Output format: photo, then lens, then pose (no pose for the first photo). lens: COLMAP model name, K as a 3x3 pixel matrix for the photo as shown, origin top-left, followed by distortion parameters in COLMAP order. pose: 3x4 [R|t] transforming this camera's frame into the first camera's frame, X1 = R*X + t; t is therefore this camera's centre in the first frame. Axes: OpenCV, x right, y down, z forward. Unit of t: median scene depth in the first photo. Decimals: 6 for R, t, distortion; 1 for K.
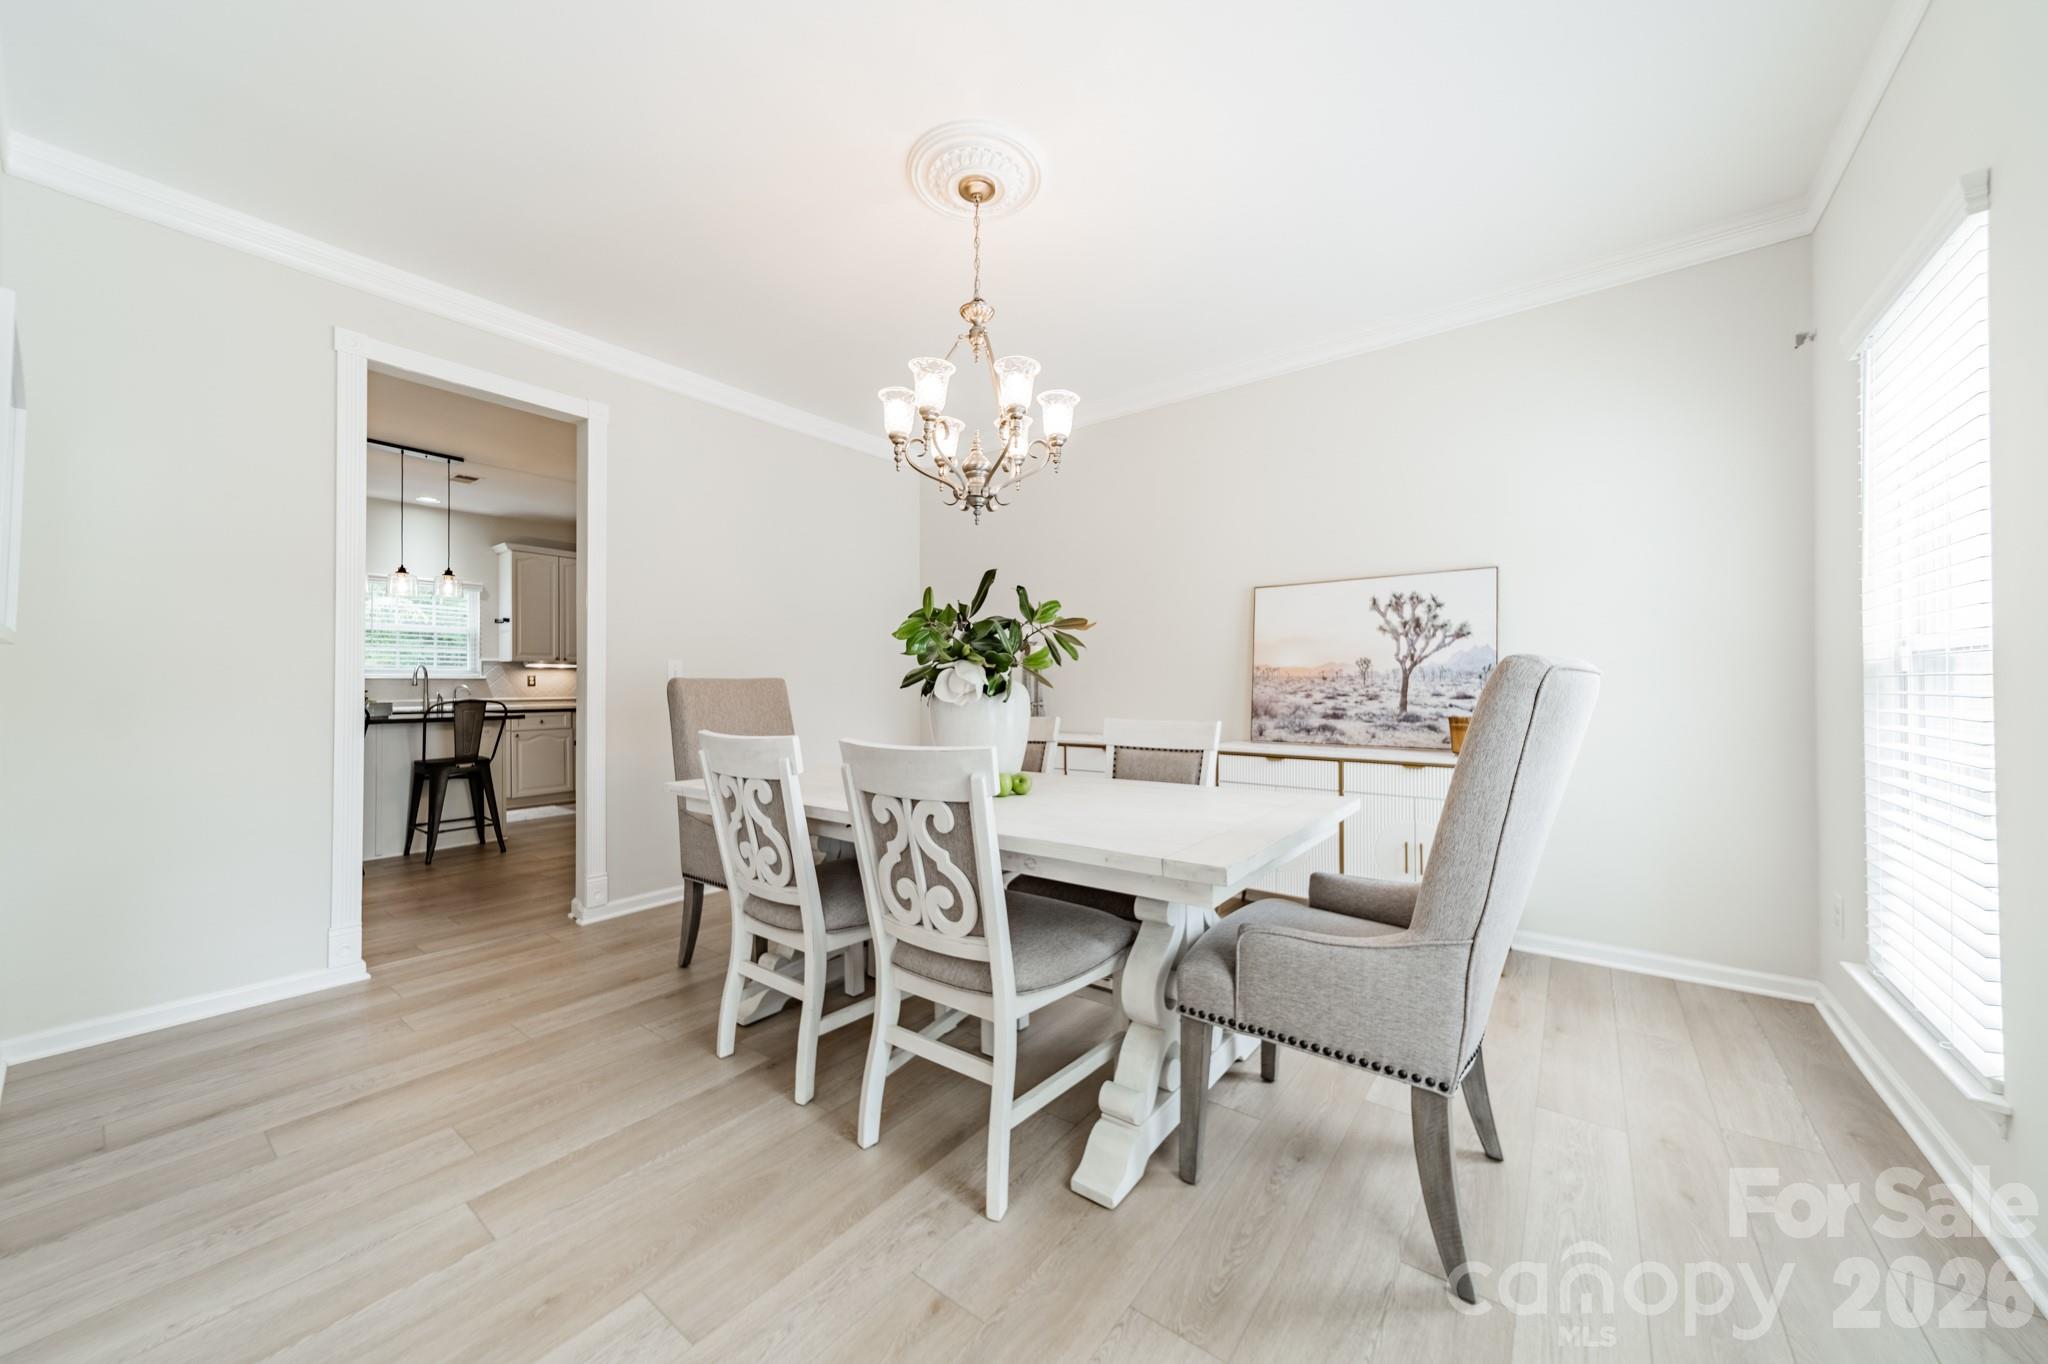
lens RADIAL K [[719.7, 0, 1024.8], [0, 719.7, 684.7], [0, 0, 1]] dist [0.009626, 0.000158]
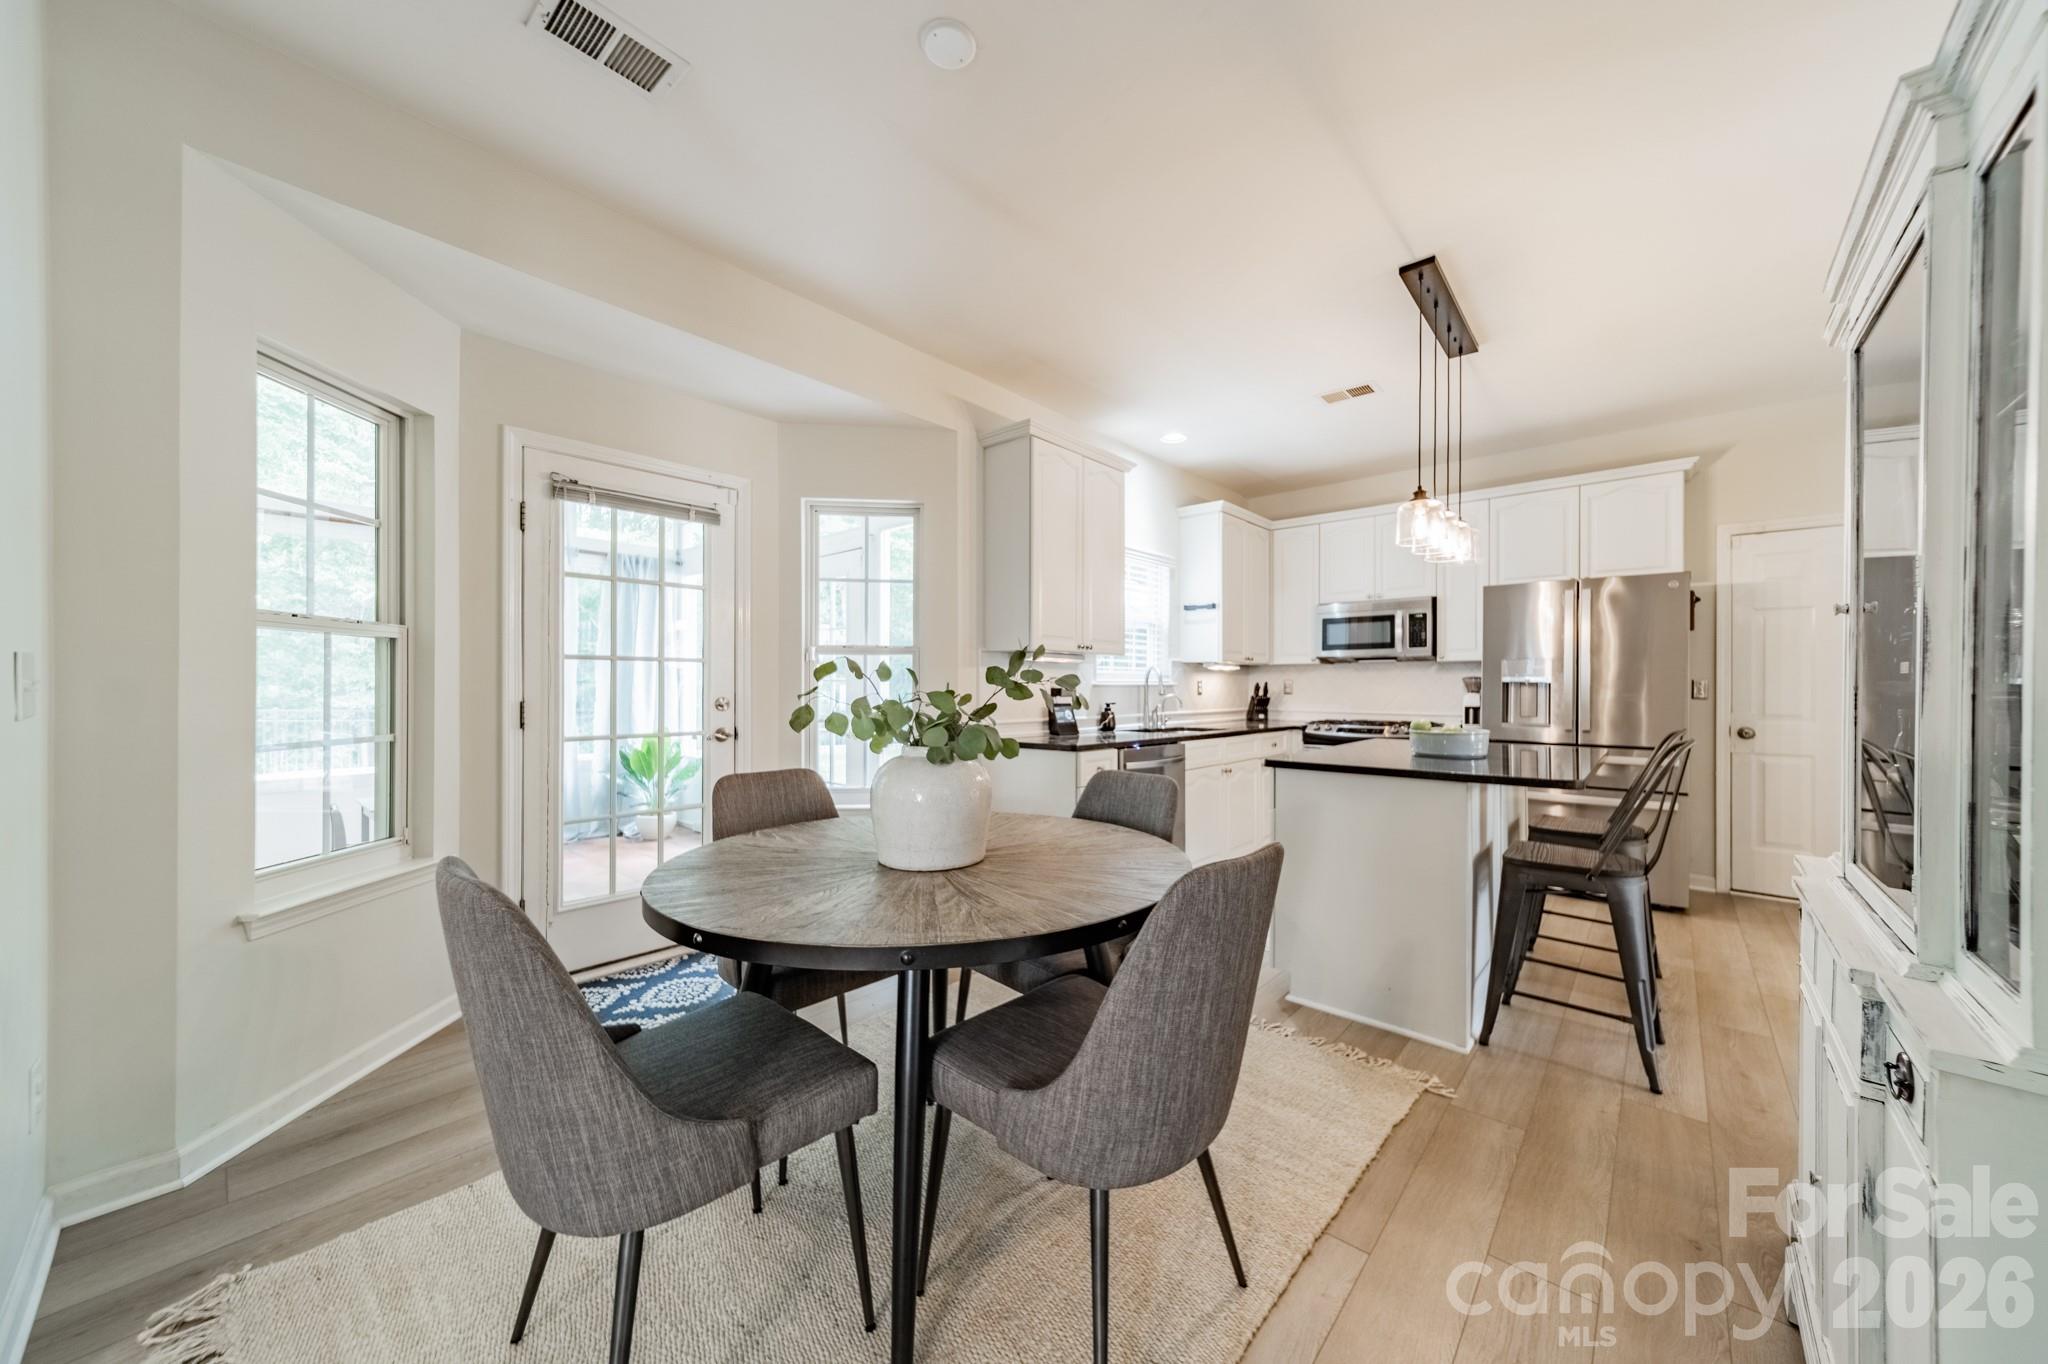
lens RADIAL K [[719.7, 0, 1024.8], [0, 719.7, 684.7], [0, 0, 1]] dist [0.009626, 0.000158]
pose [[0.997144, 0.007452, -0.075153, -2.130339], [-0.007589, 0.999970, -0.001537, -0.016846], [0.075139, 0.002103, 0.997171, 0.634240]]
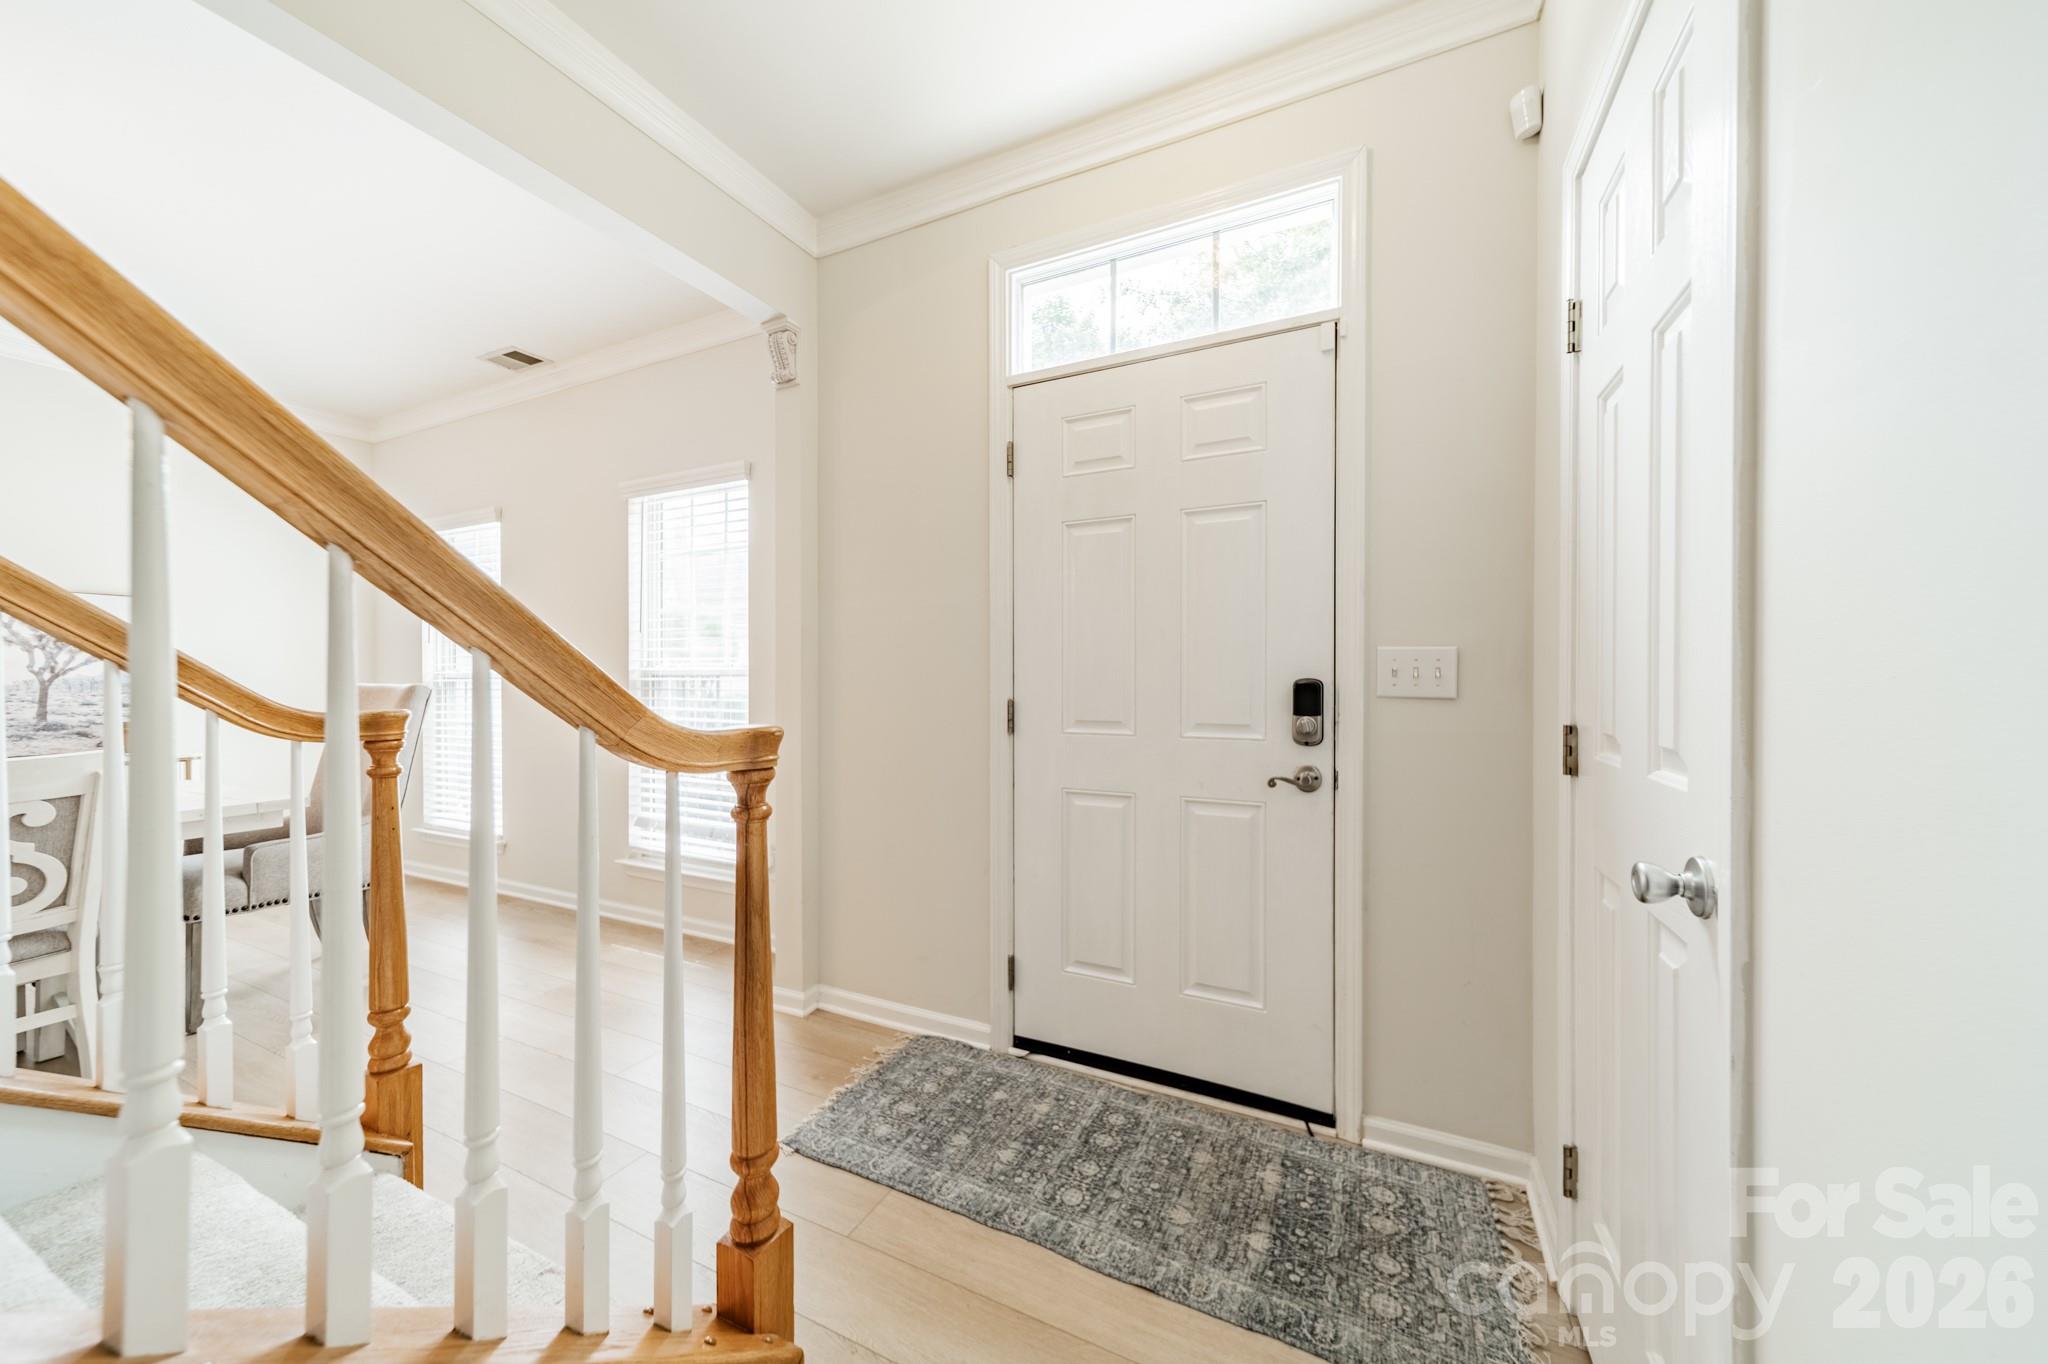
lens RADIAL K [[719.7, 0, 1024.8], [0, 719.7, 684.7], [0, 0, 1]] dist [0.009626, 0.000158]
pose [[-0.183595, -0.000599, 0.983002, -0.861609], [-0.002786, 0.999996, 0.000090, -0.021937], [-0.982998, -0.002722, -0.183596, -0.224508]]
